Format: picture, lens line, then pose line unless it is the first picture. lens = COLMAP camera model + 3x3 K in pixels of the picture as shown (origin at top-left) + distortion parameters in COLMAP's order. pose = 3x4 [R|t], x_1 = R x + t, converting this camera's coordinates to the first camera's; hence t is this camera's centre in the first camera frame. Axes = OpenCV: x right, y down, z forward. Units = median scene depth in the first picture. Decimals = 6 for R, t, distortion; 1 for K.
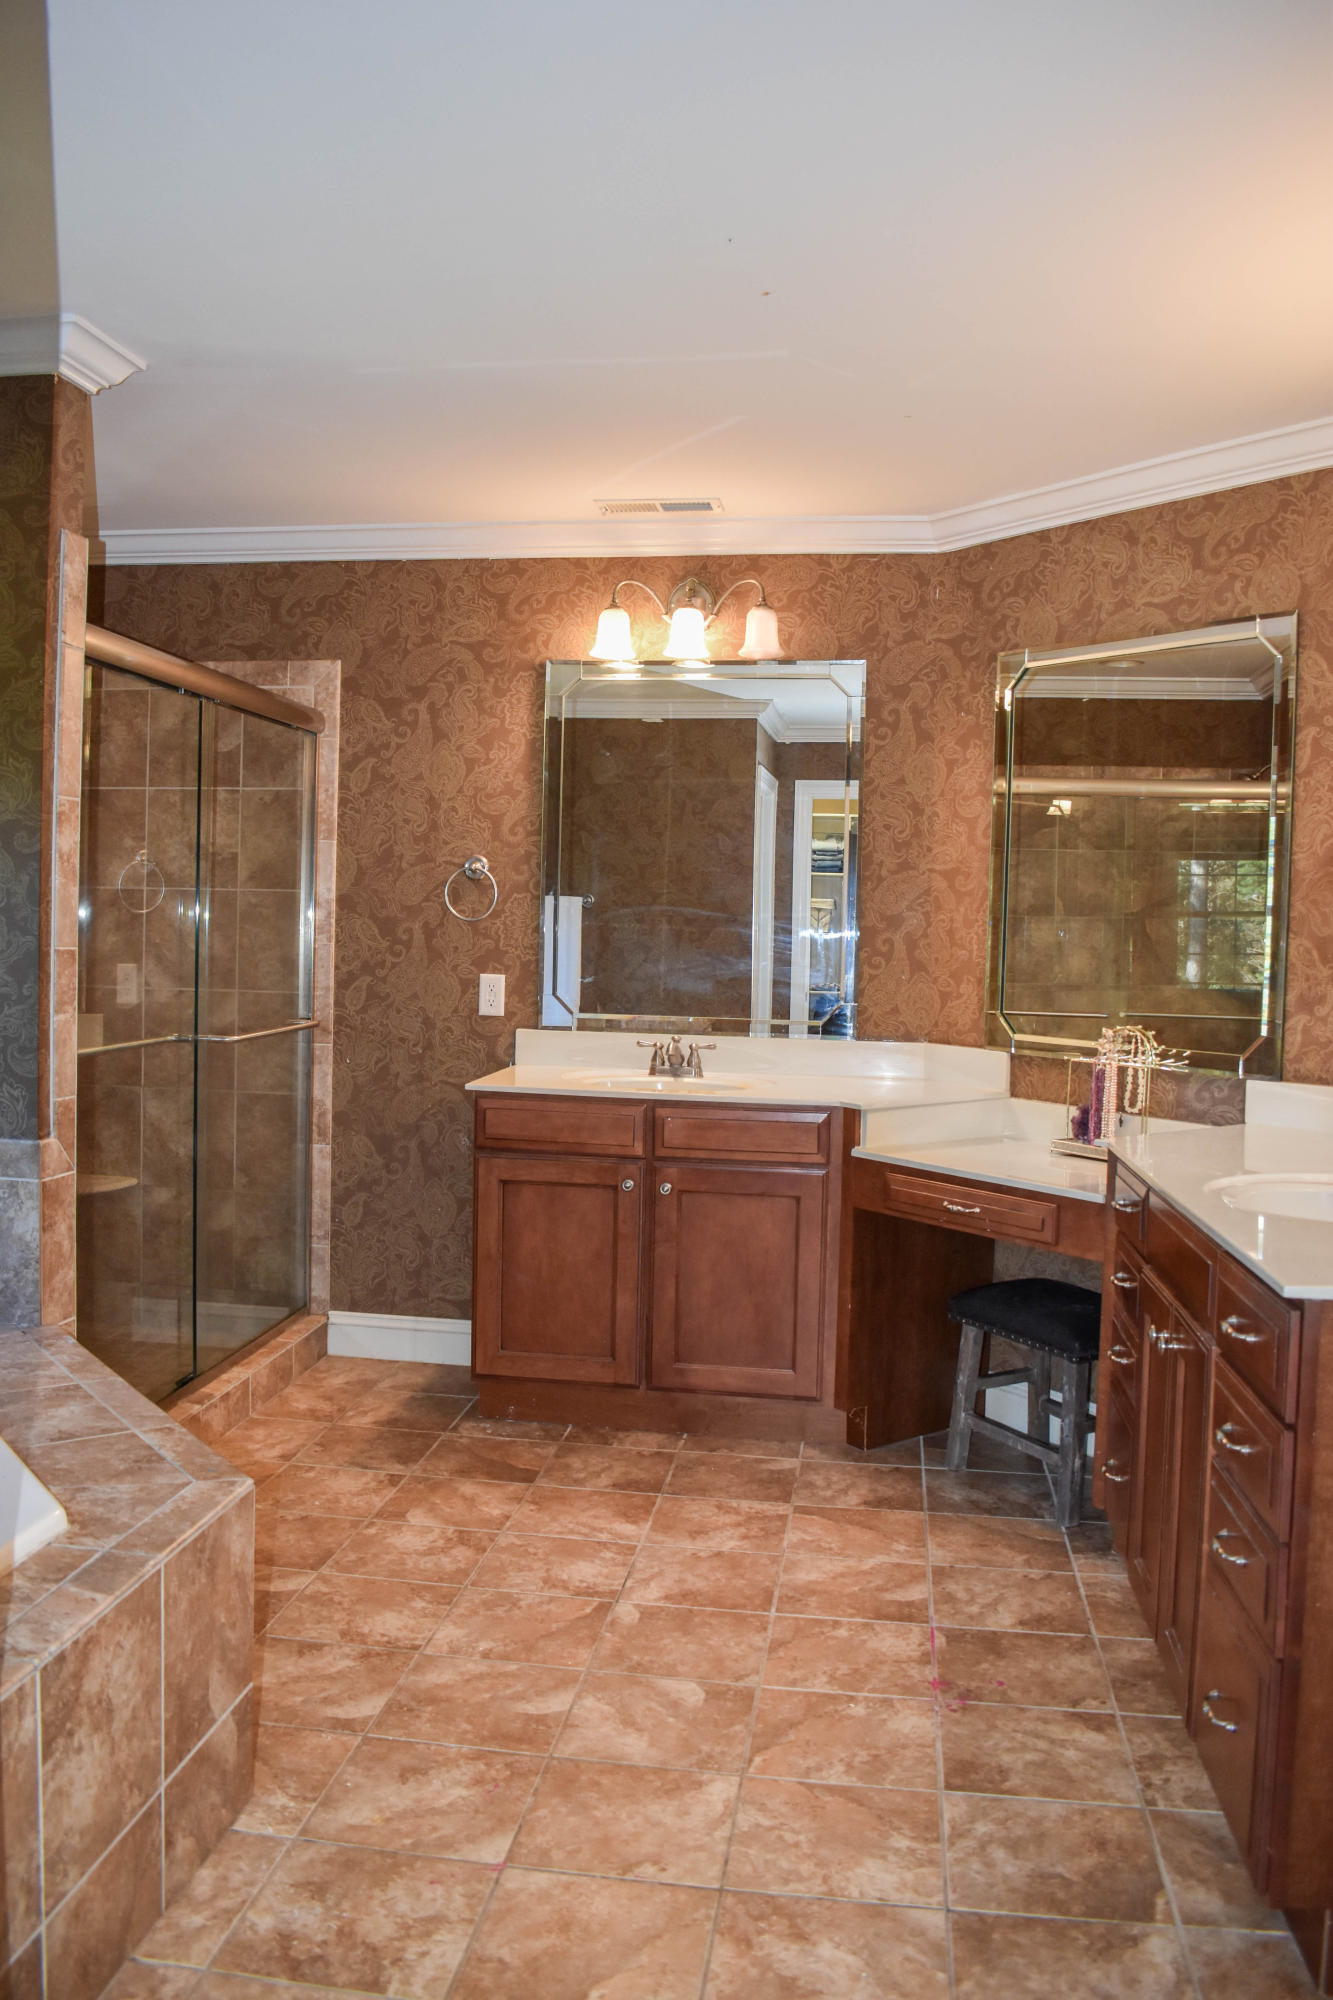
lens RADIAL K [[1559.1, 0, 666.9], [0, 1559.1, 977.3], [0, 0, 1]] dist [-0.098524, 0.017522]
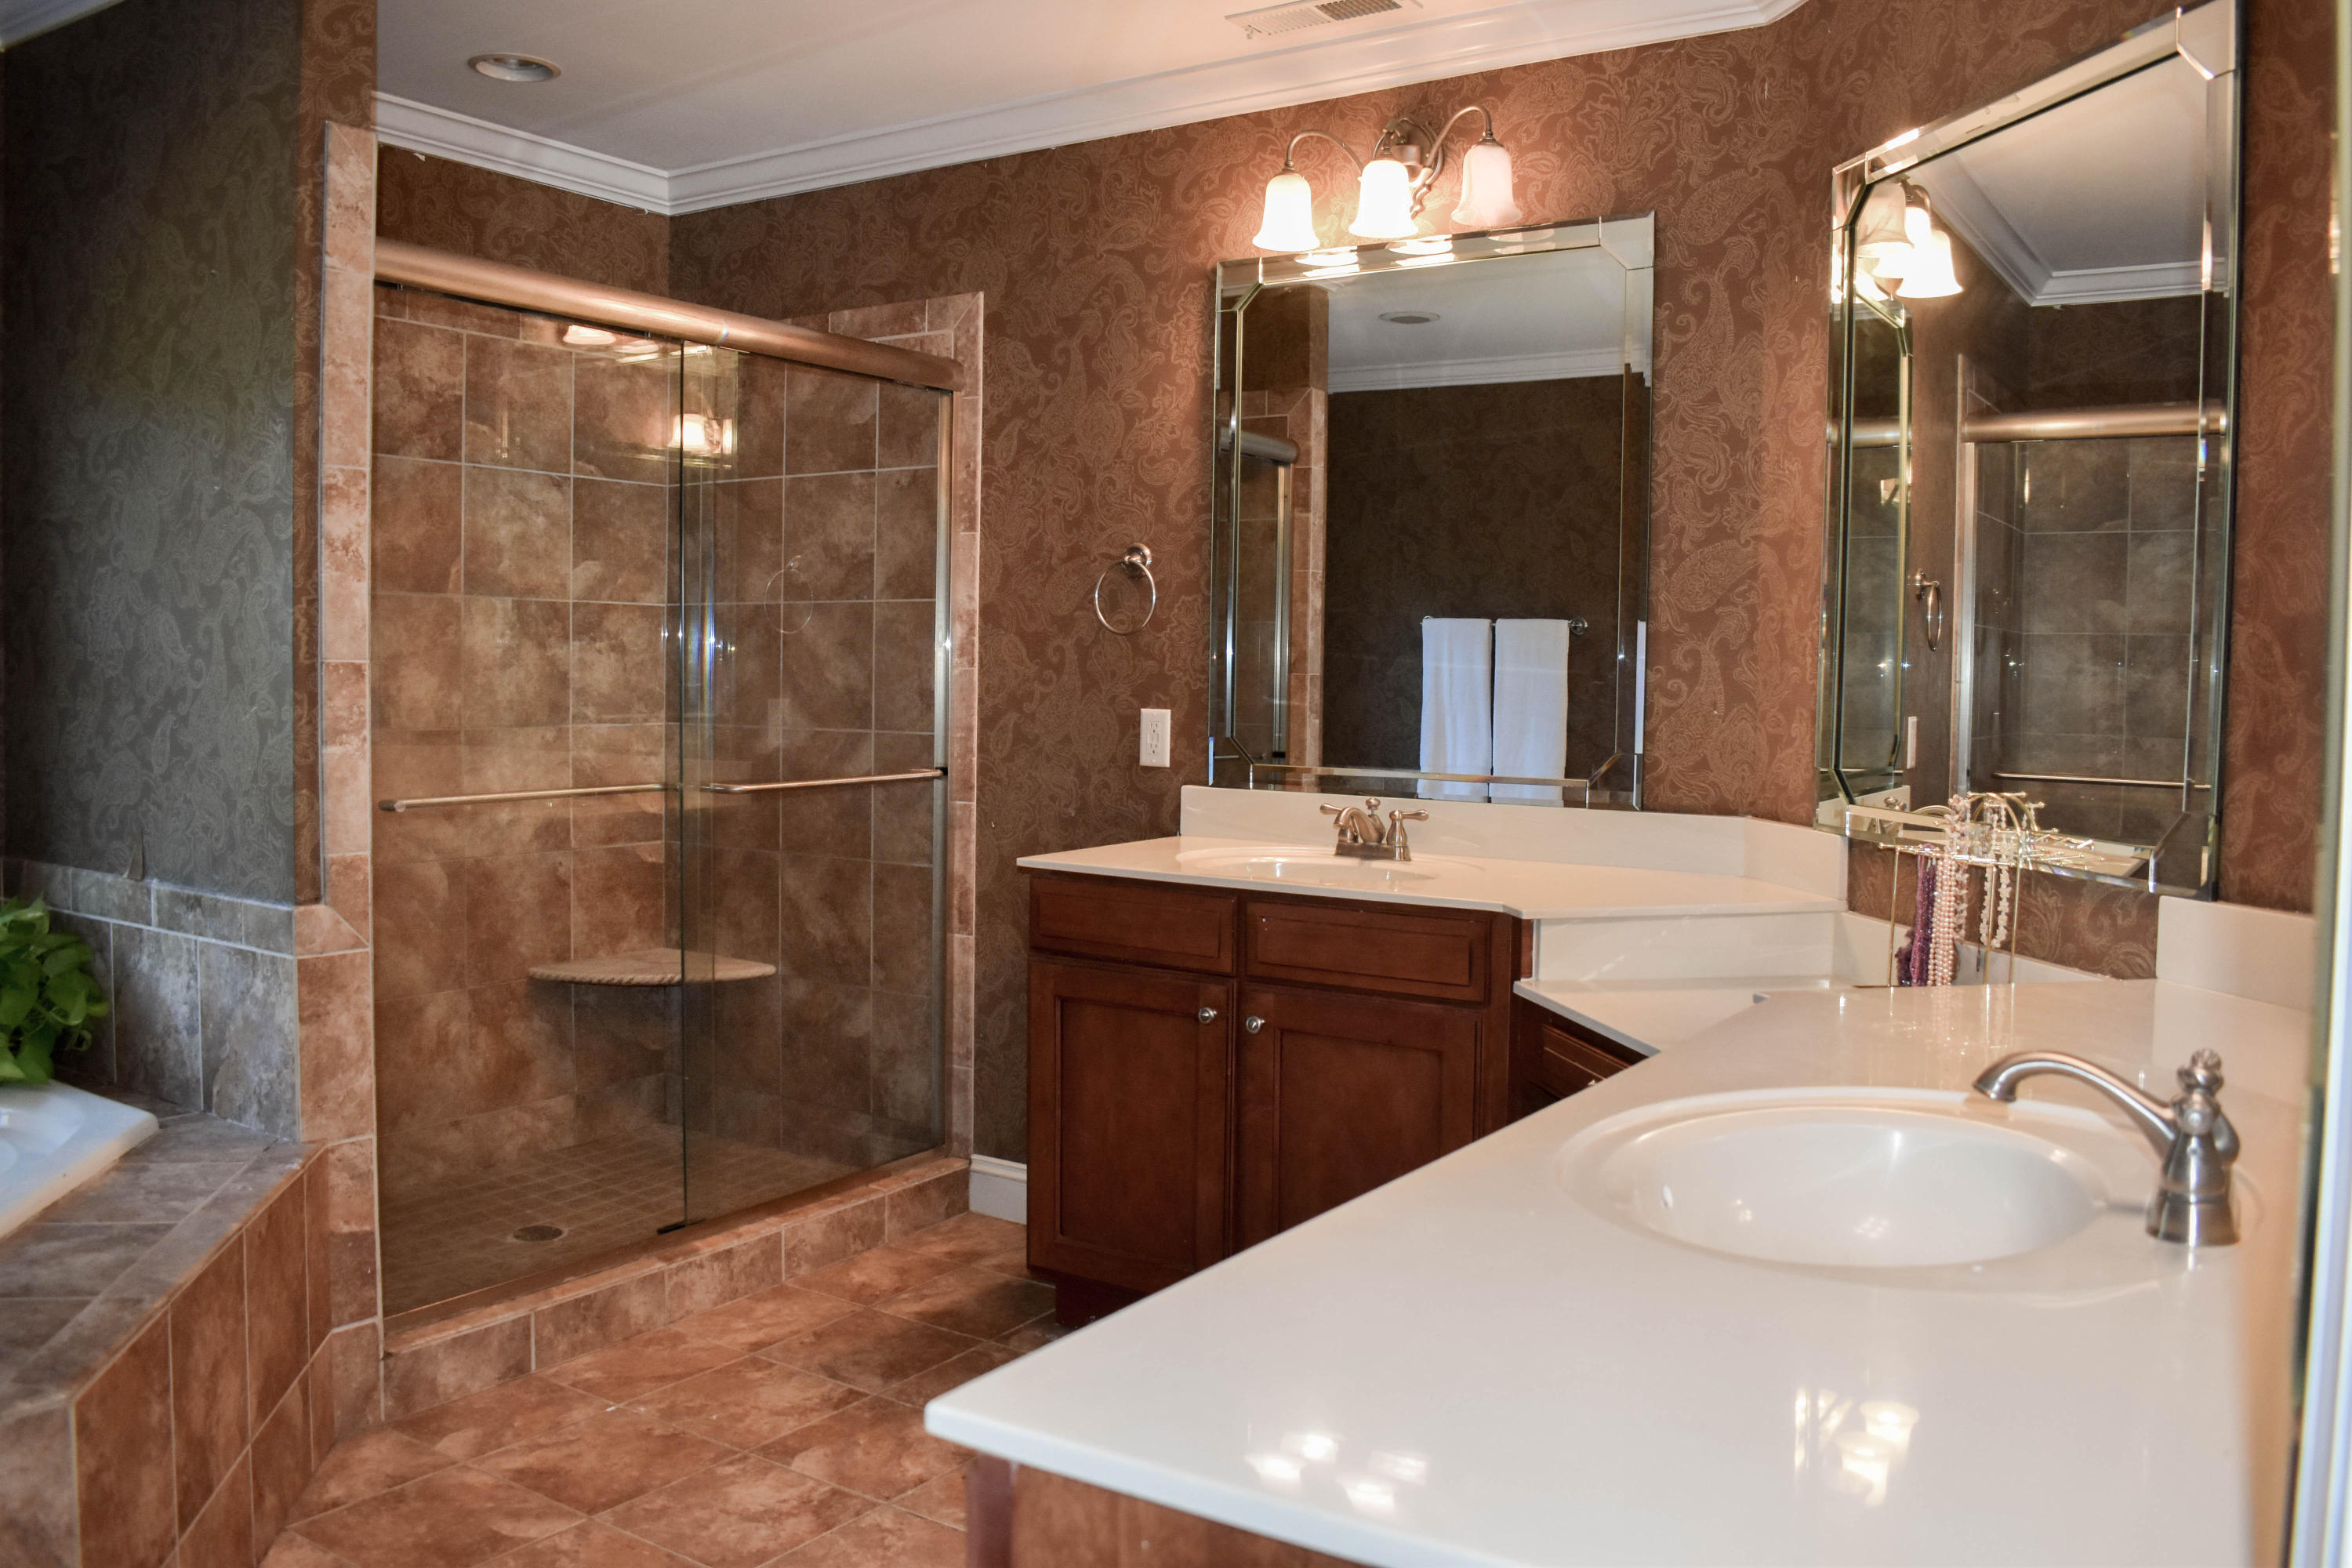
lens RADIAL K [[1833.5, 0, 1191.8], [0, 1833.5, 771.5], [0, 0, 1]] dist [-0.098524, 0.017522]
pose [[0.908546, 0.013117, -0.417579, 0.258766], [-0.006745, 0.999837, 0.016730, 0.012814], [0.417731, -0.012383, 0.908487, 0.241645]]
